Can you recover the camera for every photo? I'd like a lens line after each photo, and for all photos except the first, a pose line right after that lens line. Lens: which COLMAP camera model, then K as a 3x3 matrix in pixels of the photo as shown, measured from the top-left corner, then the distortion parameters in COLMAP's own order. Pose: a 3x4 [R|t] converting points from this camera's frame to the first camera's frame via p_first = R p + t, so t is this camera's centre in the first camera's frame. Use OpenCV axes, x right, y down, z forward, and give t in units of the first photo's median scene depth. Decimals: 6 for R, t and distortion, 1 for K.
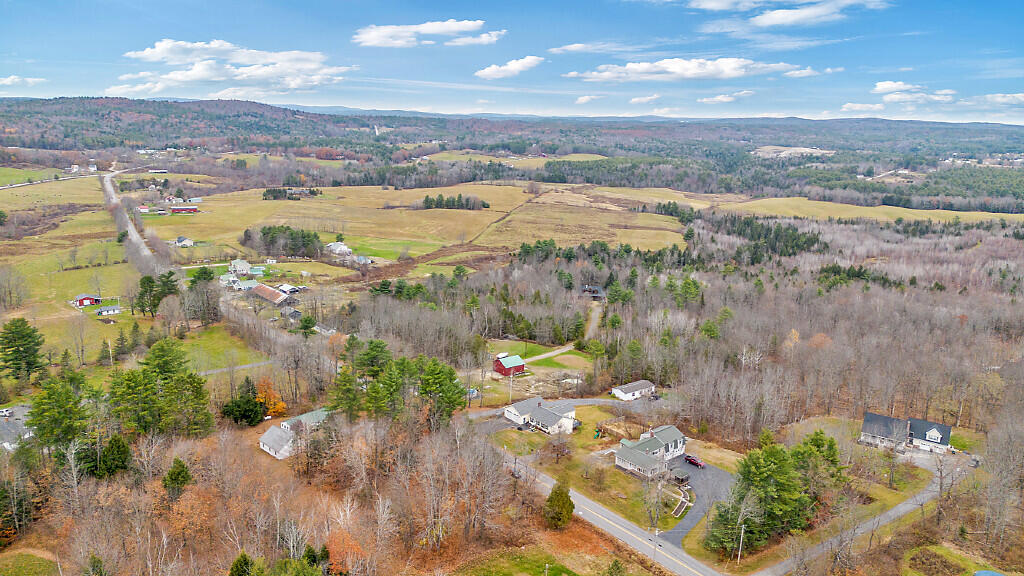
lens RADIAL K [[734.0, 0, 512.0], [0, 734.0, 288.0], [0, 0, 1]] dist [0.005000, -0.000746]
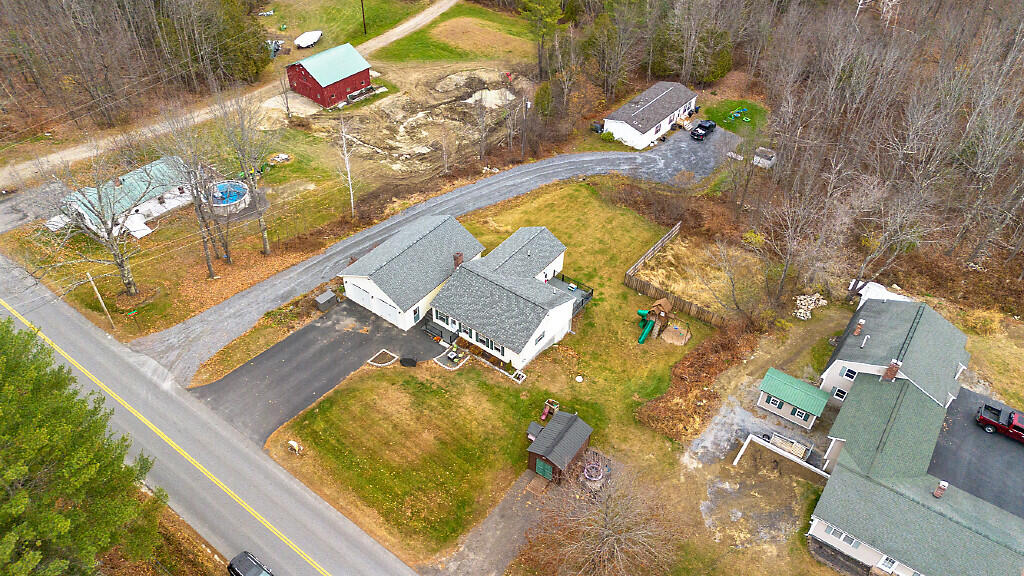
lens RADIAL K [[734.0, 0, 512.0], [0, 734.0, 288.0], [0, 0, 1]] dist [0.005000, -0.000746]
pose [[0.971600, -0.158389, 0.175803, 0.003514], [0.053584, 0.870913, 0.488507, 0.019773], [-0.230483, -0.465213, 0.854666, 0.630965]]
